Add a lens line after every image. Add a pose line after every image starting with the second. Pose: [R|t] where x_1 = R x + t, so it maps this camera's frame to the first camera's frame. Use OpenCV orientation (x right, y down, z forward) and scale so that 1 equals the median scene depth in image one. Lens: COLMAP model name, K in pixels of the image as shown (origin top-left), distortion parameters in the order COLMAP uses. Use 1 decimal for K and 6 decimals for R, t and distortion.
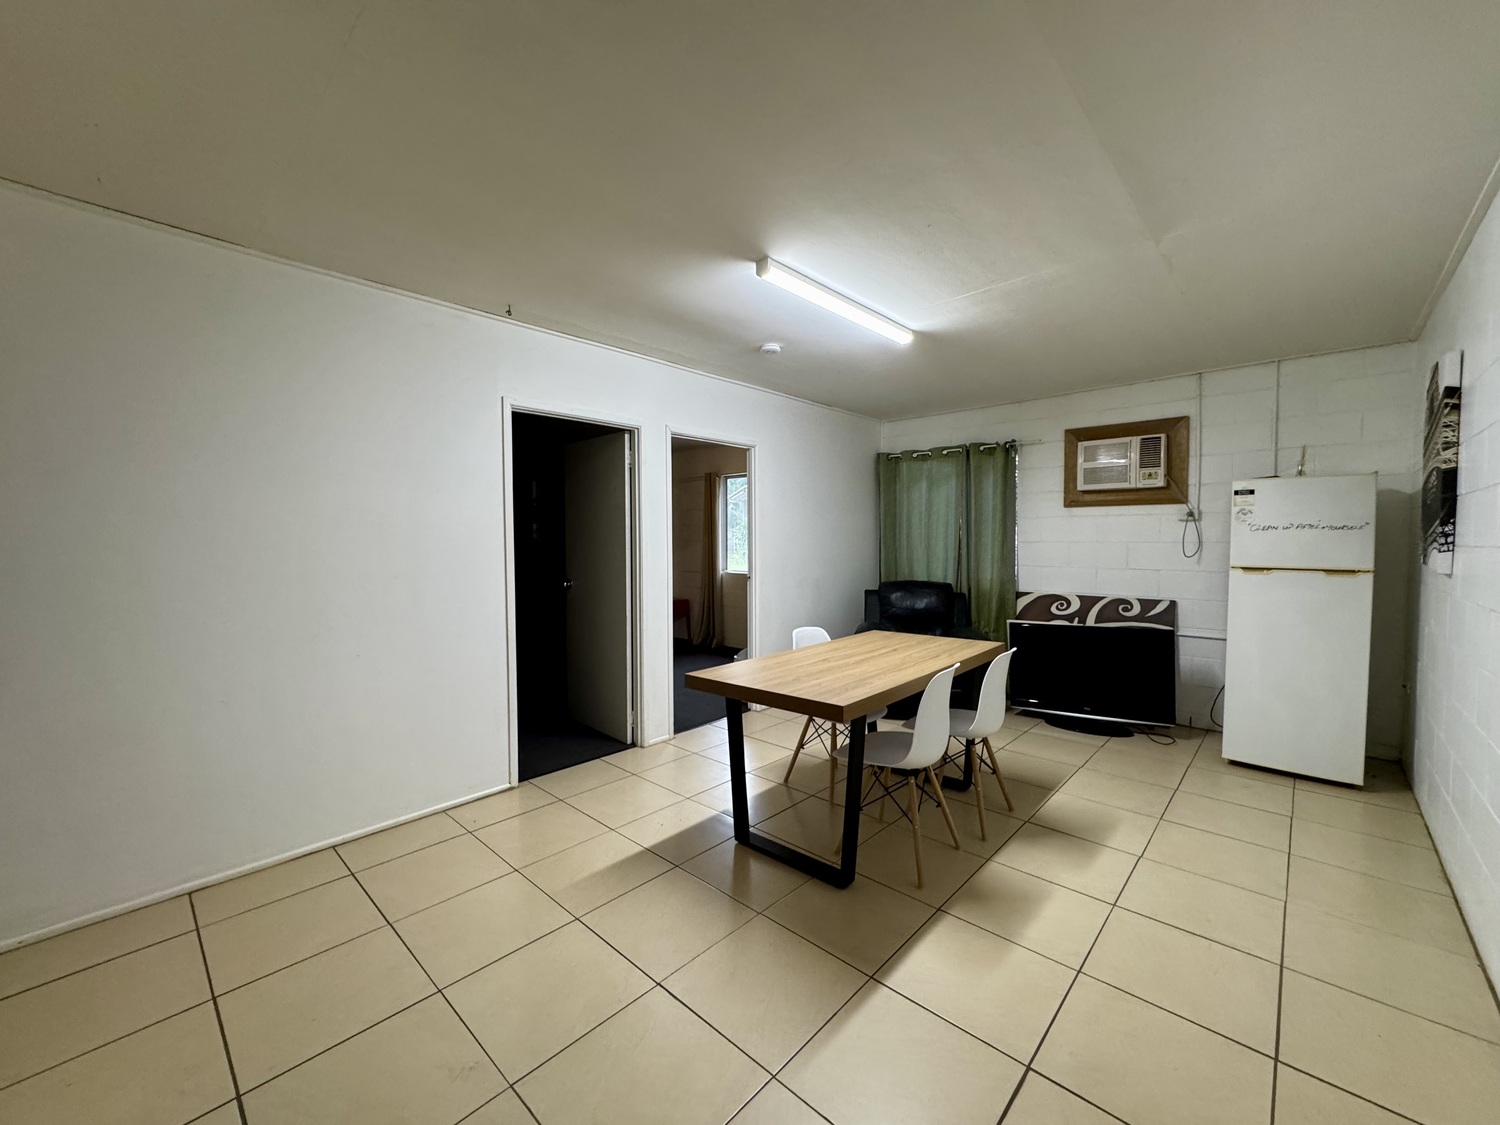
lens RADIAL K [[599.8, 0, 750.0], [0, 599.8, 562.5], [0, 0, 1]] dist [-0.000810, -0.000139]
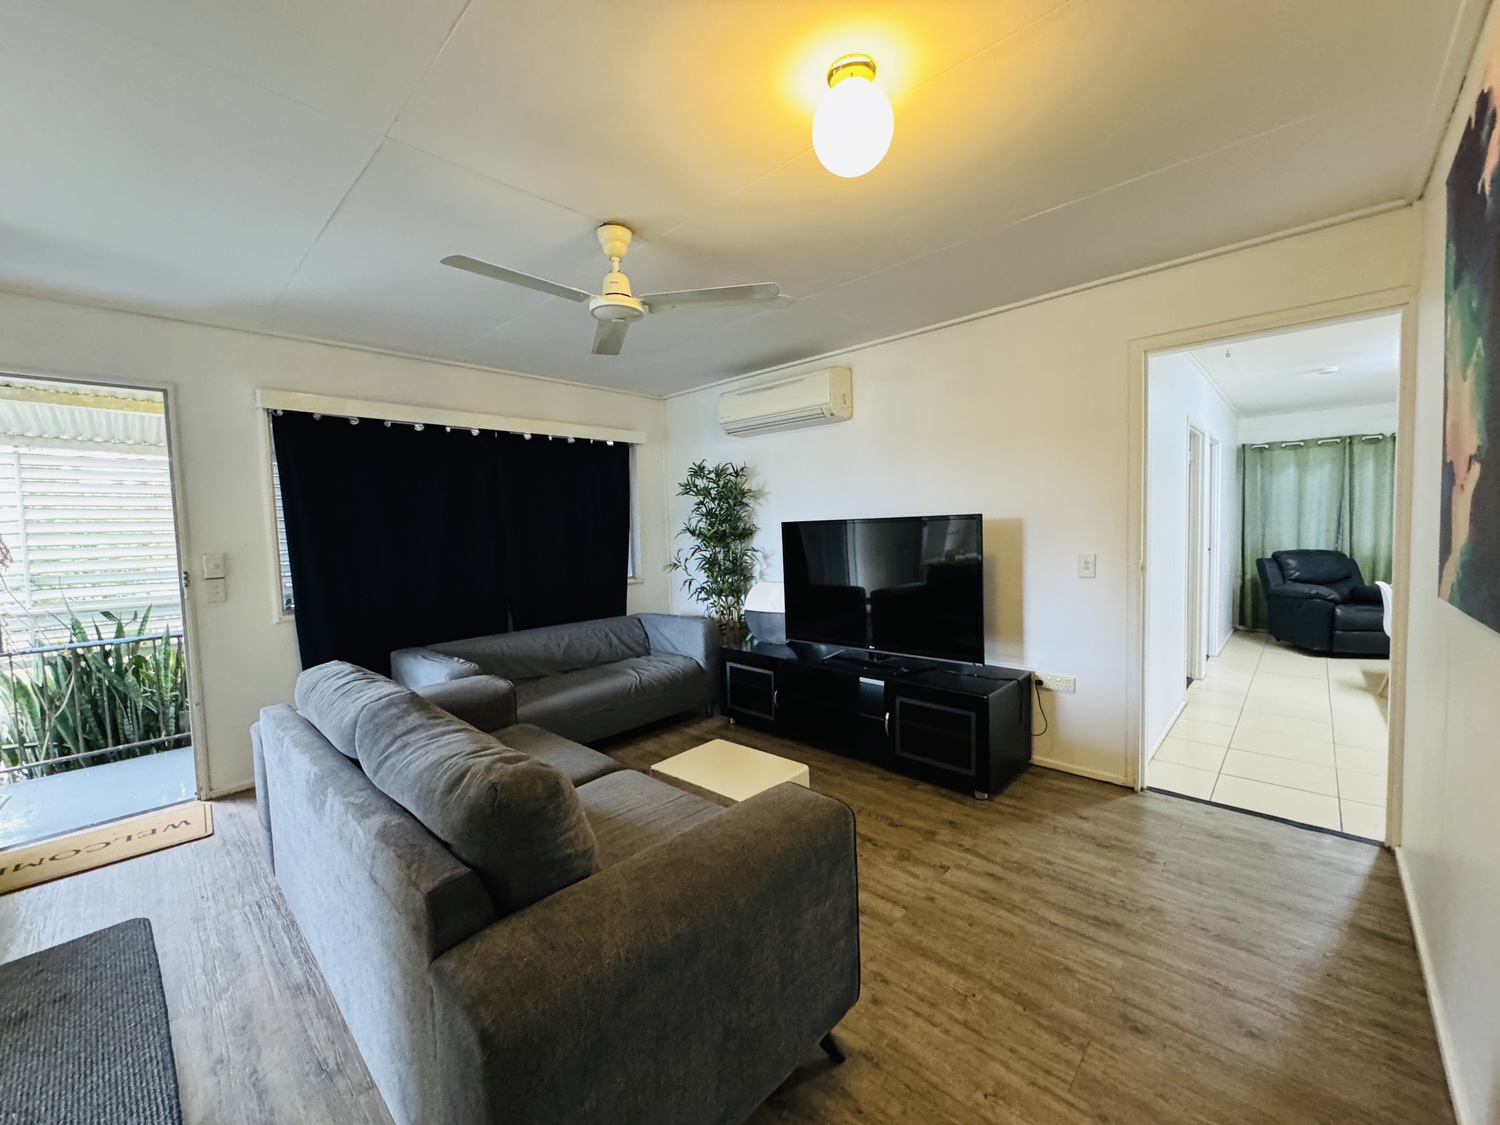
lens RADIAL K [[599.8, 0, 750.0], [0, 599.8, 562.5], [0, 0, 1]] dist [-0.000810, -0.000139]
pose [[0.999513, -0.030779, -0.005177, -0.967481], [0.030864, 0.999372, 0.017404, 0.000868], [0.004638, -0.017555, 0.999835, -0.251930]]
